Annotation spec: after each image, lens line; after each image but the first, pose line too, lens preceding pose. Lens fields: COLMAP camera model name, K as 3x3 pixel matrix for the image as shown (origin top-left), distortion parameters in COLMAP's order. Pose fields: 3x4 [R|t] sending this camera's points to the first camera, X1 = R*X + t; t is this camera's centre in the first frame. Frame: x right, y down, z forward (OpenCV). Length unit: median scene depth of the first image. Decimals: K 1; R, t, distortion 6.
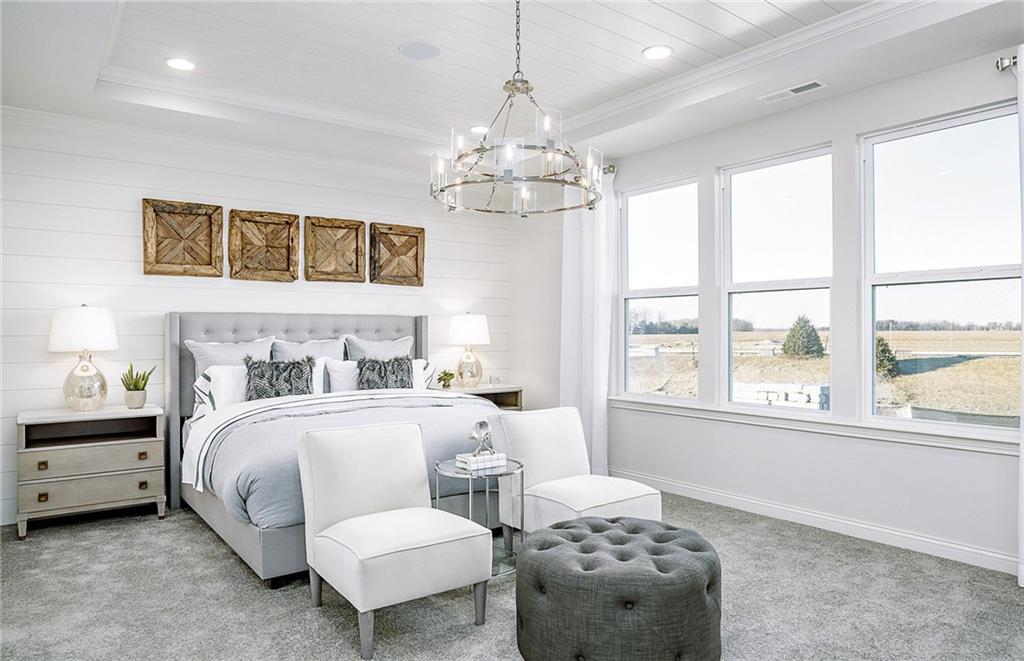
lens RADIAL K [[657.4, 0, 508.6], [0, 657.4, 332.1], [0, 0, 1]] dist [-0.051768, 0.006430]
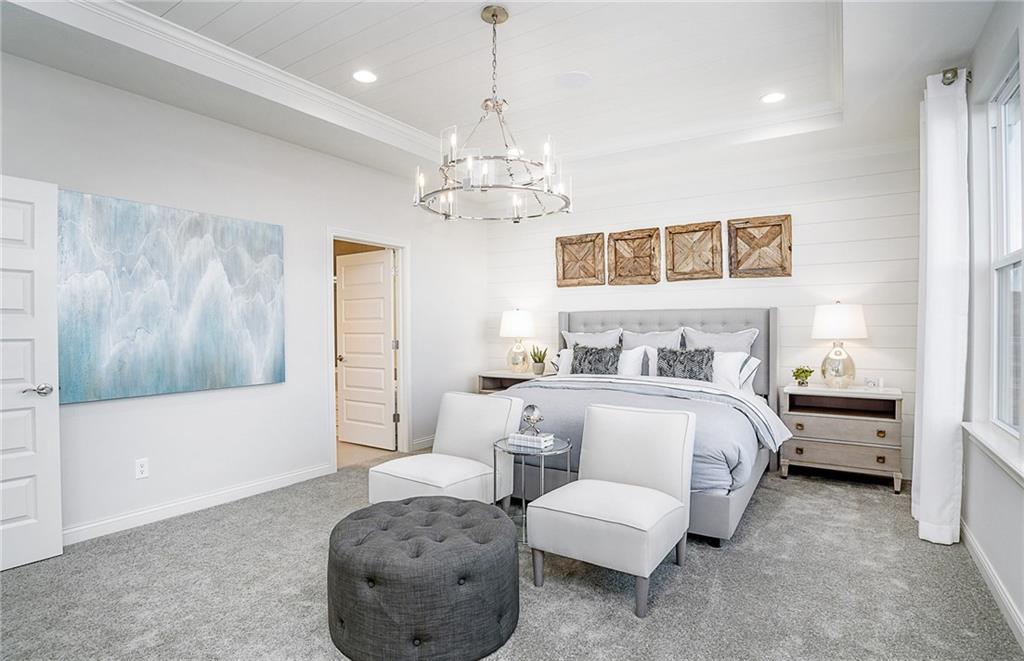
lens RADIAL K [[526.9, 0, 472.1], [0, 526.9, 327.6], [0, 0, 1]] dist [-0.068823, 0.020621]
pose [[0.307952, 0.002985, -0.951397, 0.479509], [0.003945, 0.999982, 0.004415, -0.000973], [0.951394, -0.005112, 0.307935, 0.374462]]
